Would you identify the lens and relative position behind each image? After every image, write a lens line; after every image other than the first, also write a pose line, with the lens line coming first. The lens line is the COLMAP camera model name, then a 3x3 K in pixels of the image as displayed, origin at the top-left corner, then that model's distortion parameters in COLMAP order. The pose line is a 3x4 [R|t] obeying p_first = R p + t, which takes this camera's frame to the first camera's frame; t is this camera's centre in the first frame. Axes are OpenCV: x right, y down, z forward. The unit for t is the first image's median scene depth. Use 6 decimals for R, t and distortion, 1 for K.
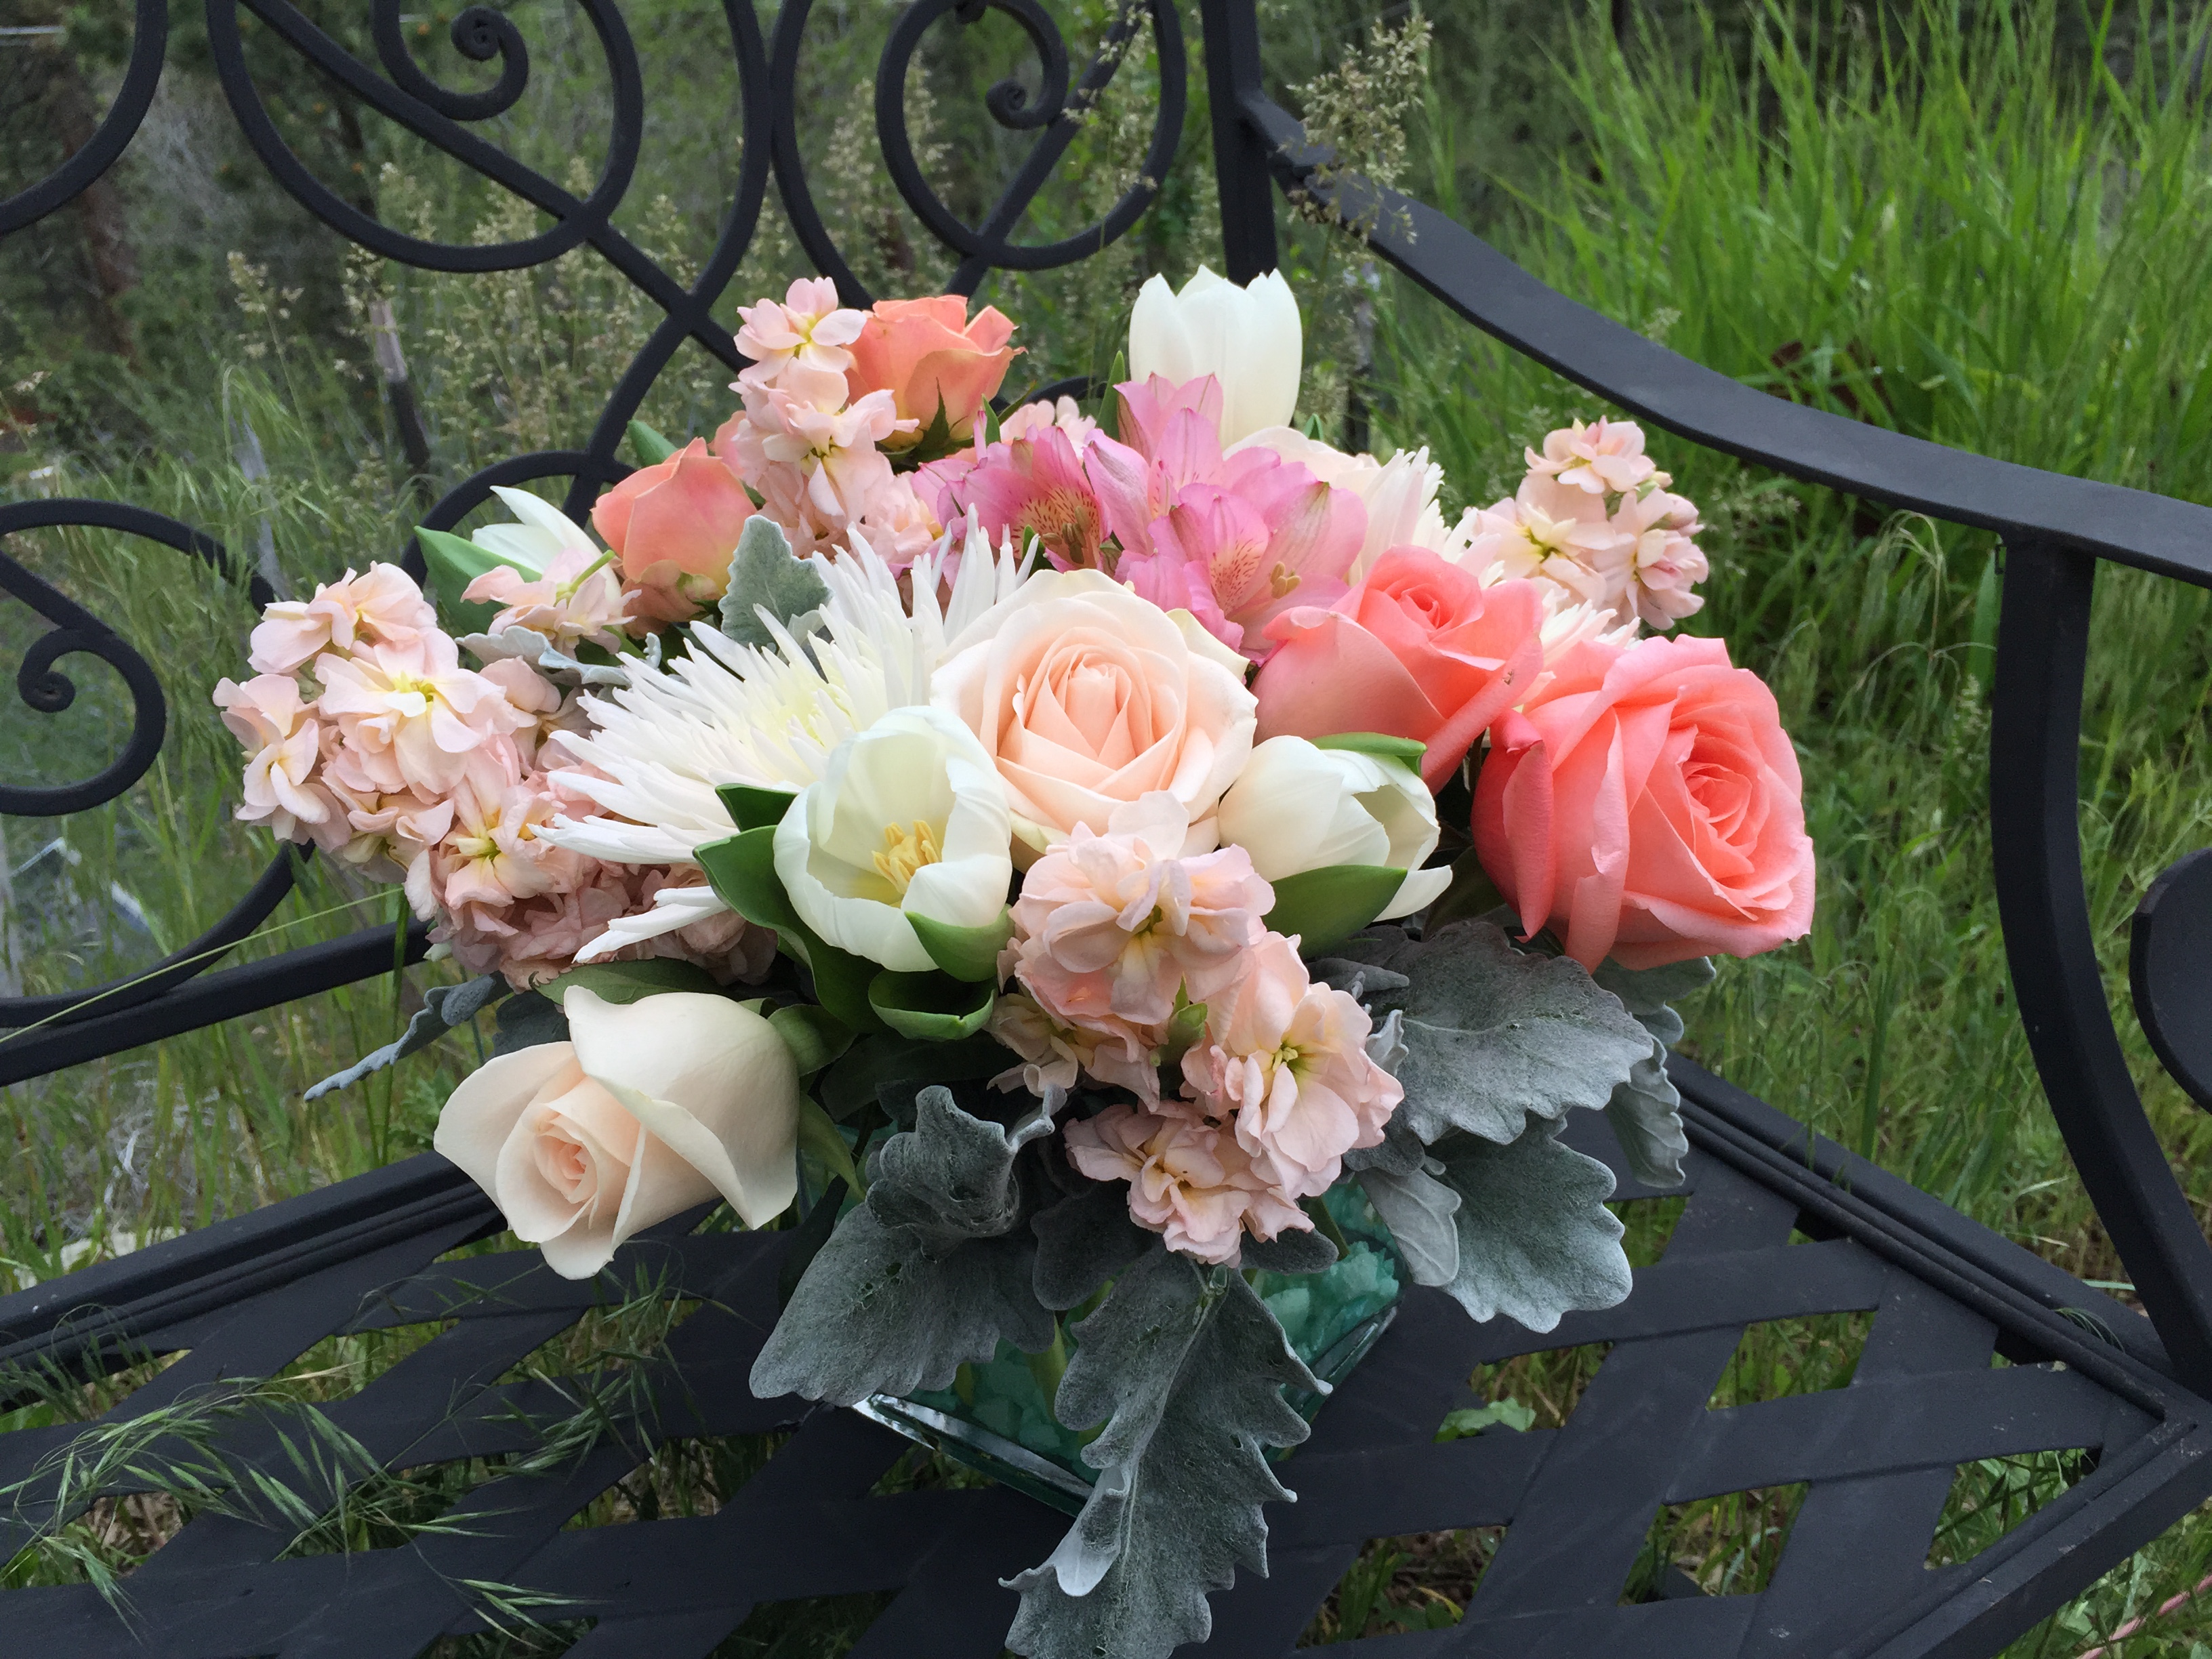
lens RADIAL K [[1901.9, 0, 1106.0], [0, 1901.9, 829.5], [0, 0, 1]] dist [0.068486, -0.110045]
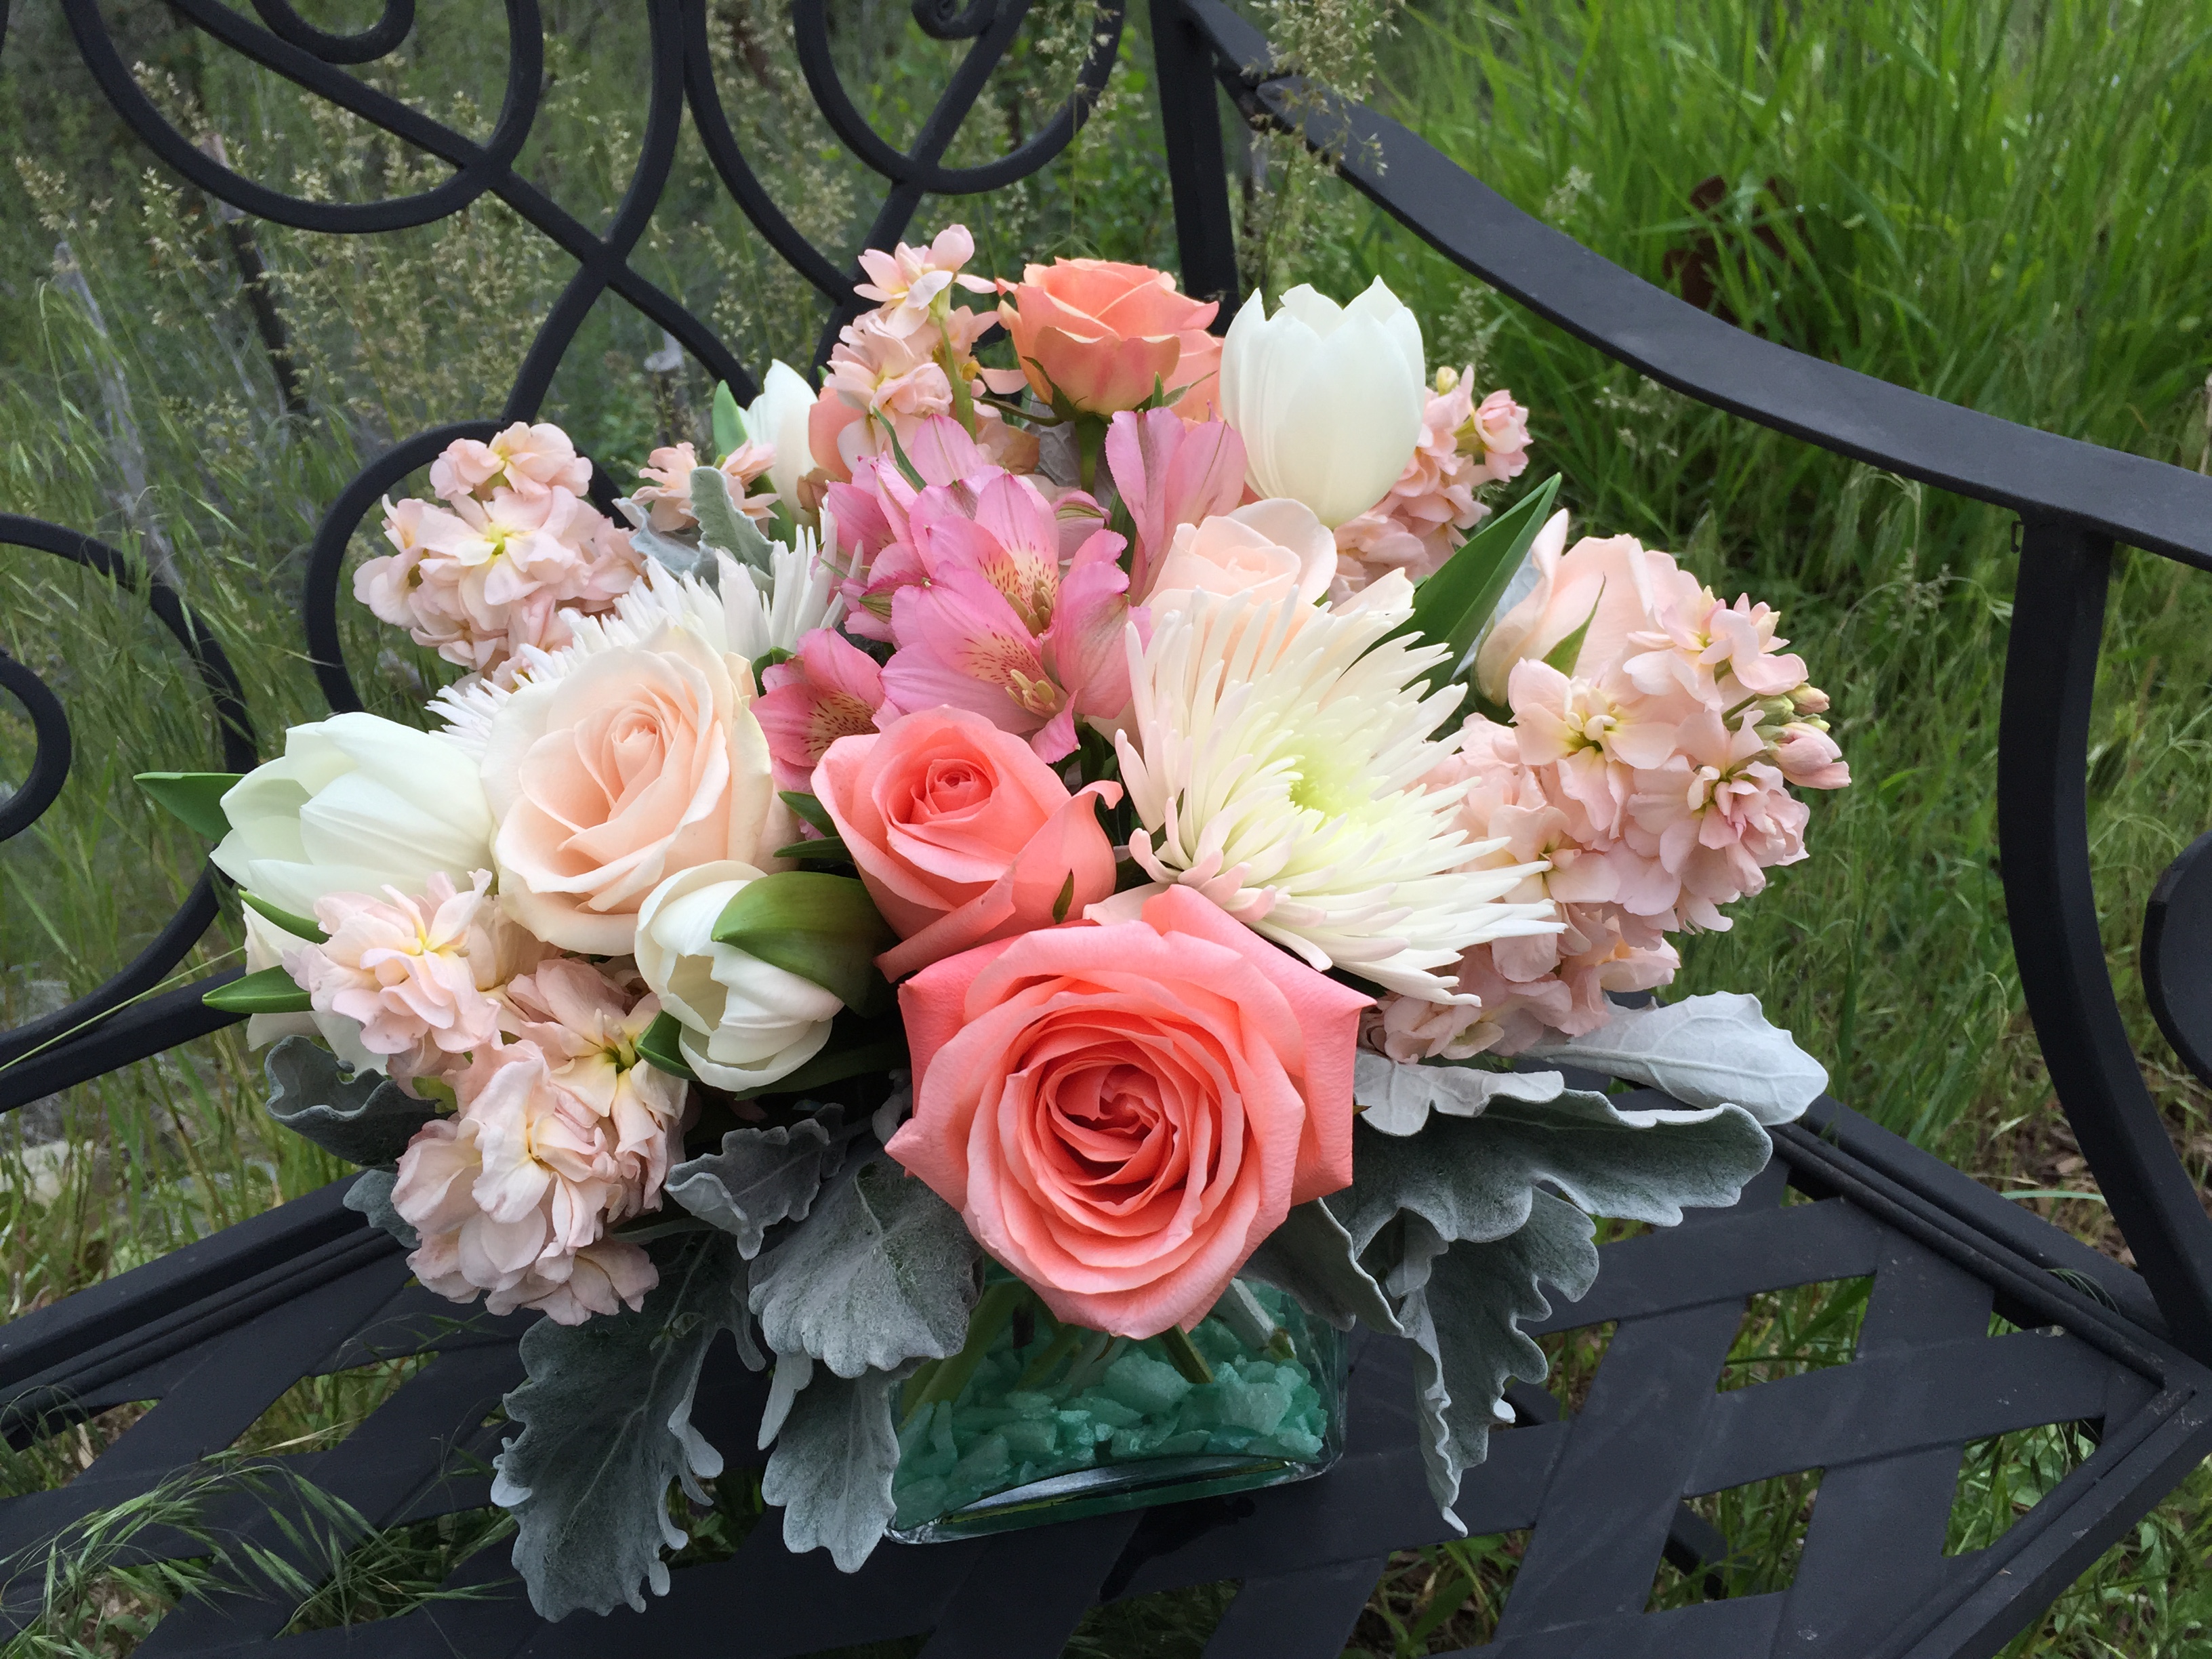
lens RADIAL K [[1901.9, 0, 1106.0], [0, 1901.9, 829.5], [0, 0, 1]] dist [0.068486, -0.110045]
pose [[0.997581, -0.039902, 0.056927, -0.044795], [0.033881, 0.994097, 0.103068, -0.091481], [-0.060704, -0.100890, 0.993044, 0.044067]]
